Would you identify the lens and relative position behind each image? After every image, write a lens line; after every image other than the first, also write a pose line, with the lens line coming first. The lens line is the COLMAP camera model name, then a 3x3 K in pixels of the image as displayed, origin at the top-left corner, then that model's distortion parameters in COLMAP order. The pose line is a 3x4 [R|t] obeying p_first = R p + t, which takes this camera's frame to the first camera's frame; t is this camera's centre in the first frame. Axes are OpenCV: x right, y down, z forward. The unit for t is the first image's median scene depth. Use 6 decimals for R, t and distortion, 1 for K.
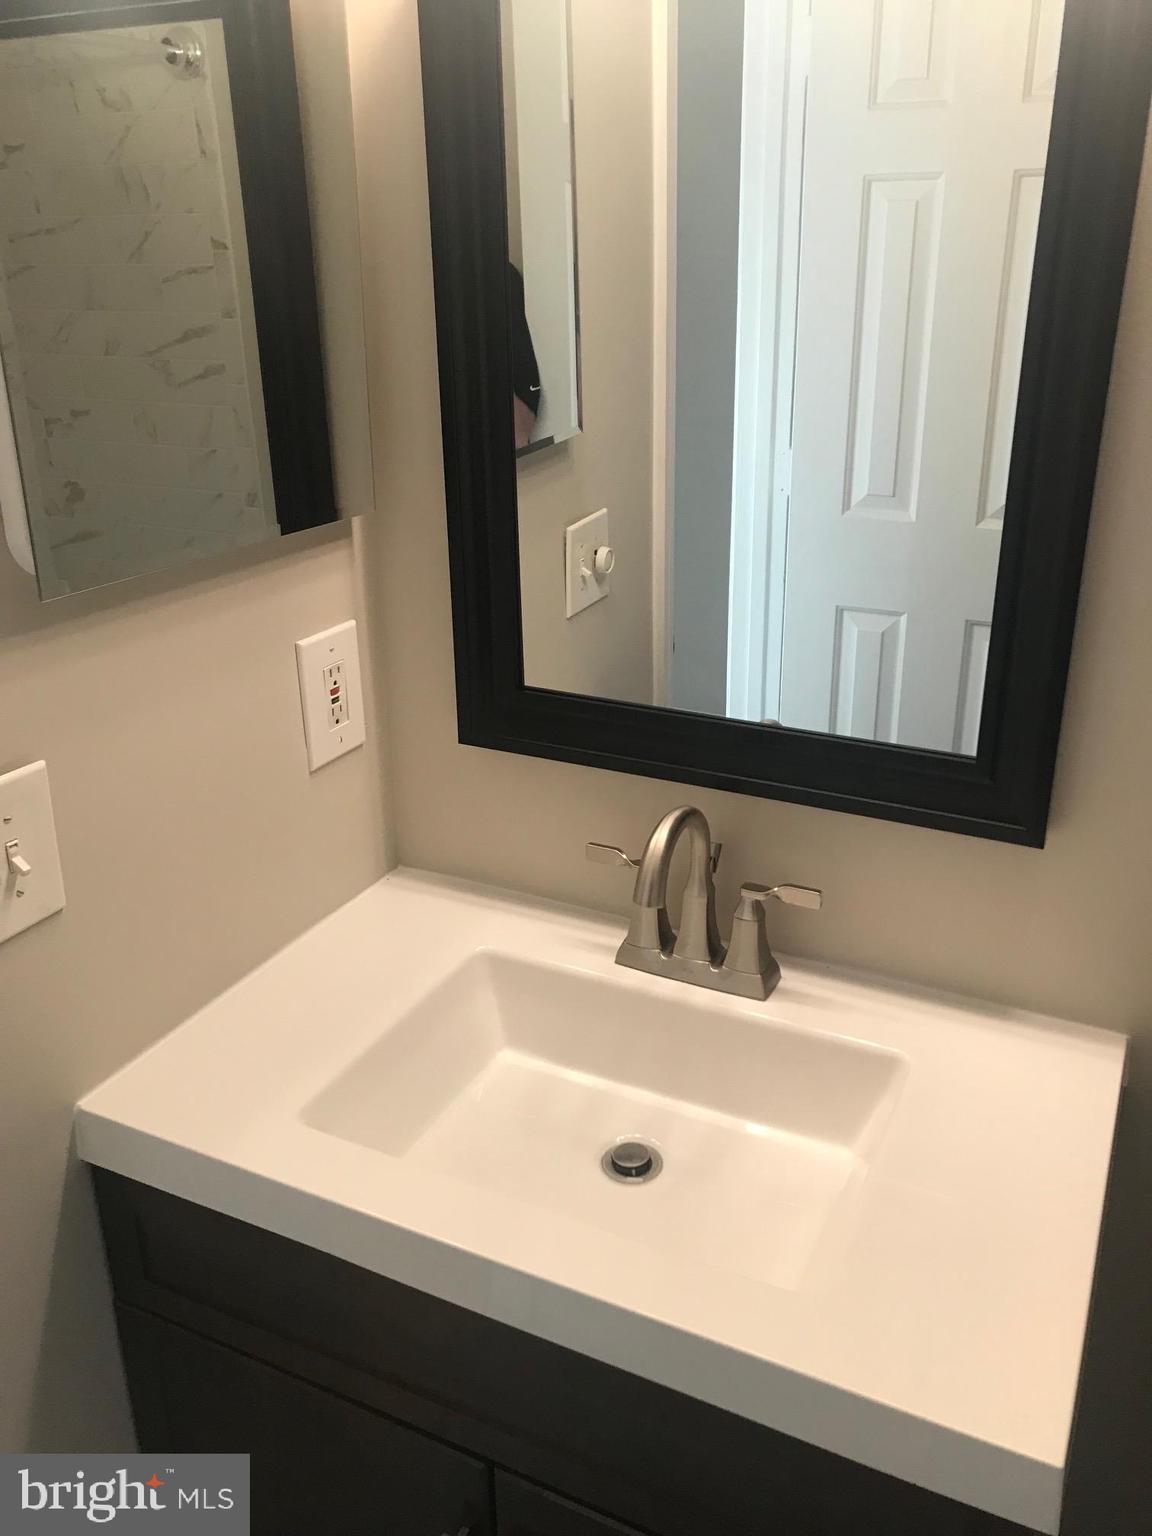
lens RADIAL K [[1261.5, 0, 576.0], [0, 1261.5, 768.0], [0, 0, 1]] dist [0.091037, -0.183740]
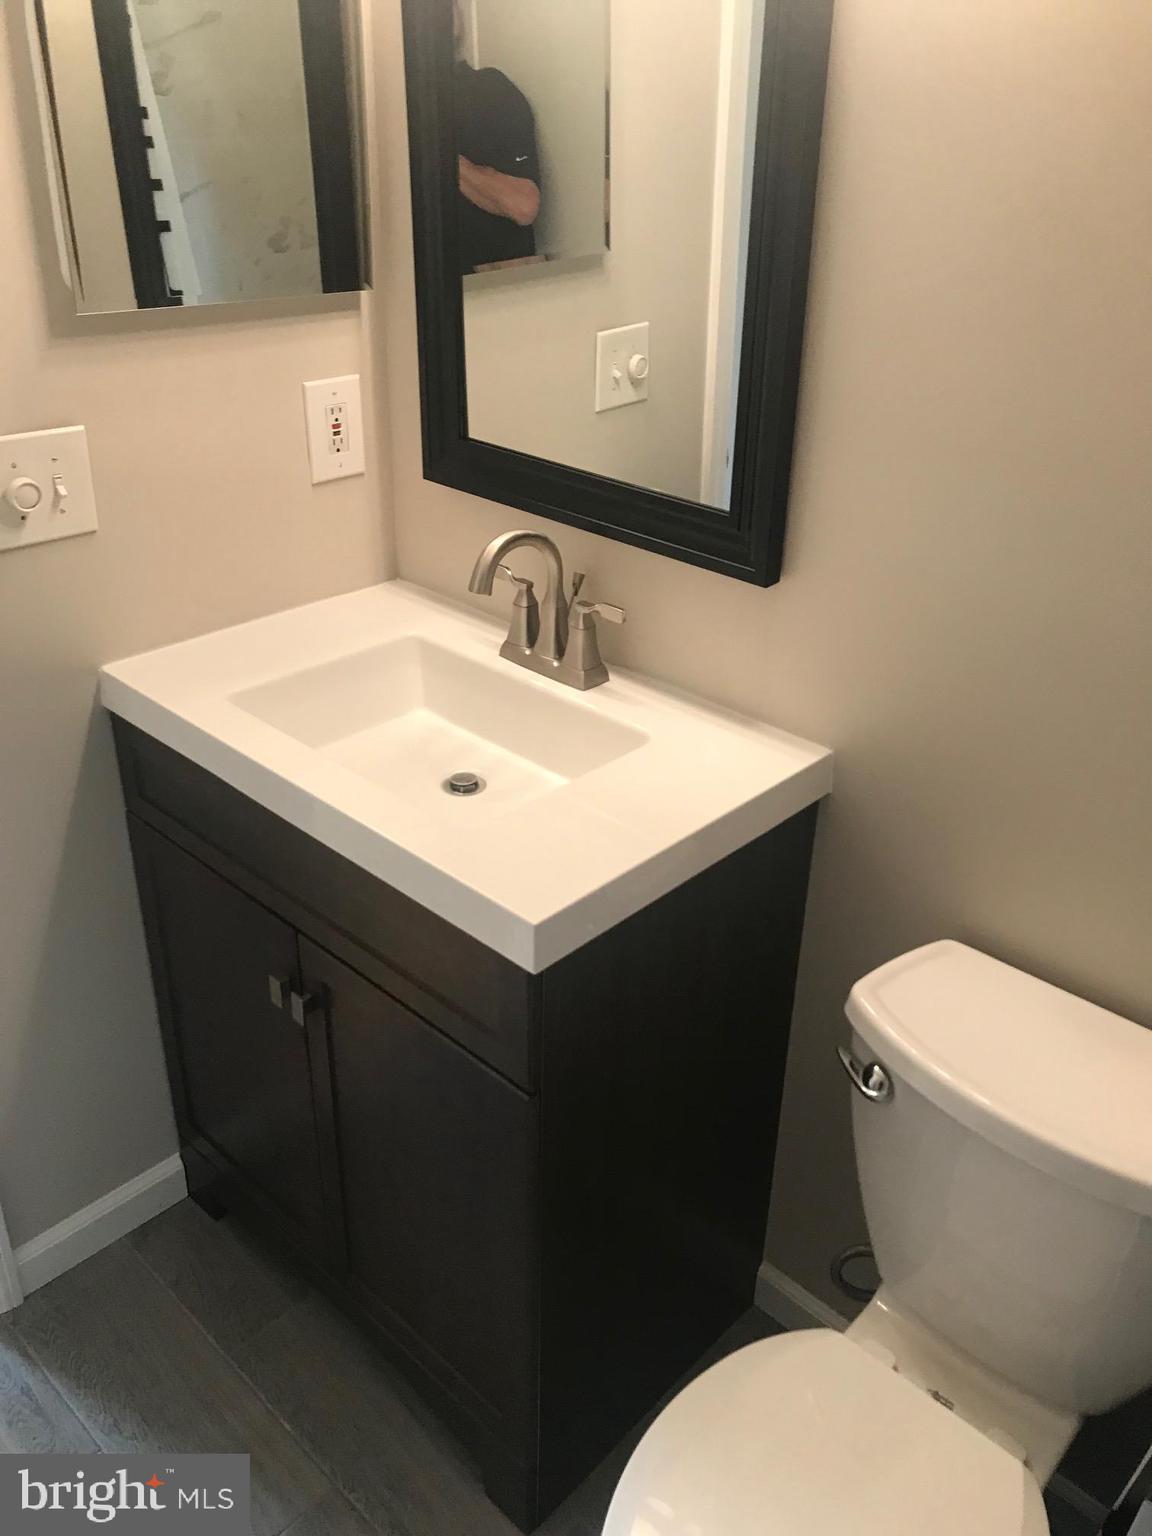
lens RADIAL K [[1267.9, 0, 576.0], [0, 1267.9, 768.0], [0, 0, 1]] dist [0.046803, -0.016355]
pose [[0.952577, 0.168936, -0.253096, 0.475510], [-0.142653, 0.982598, 0.118958, 0.102977], [0.268788, -0.077211, 0.960100, -0.274652]]
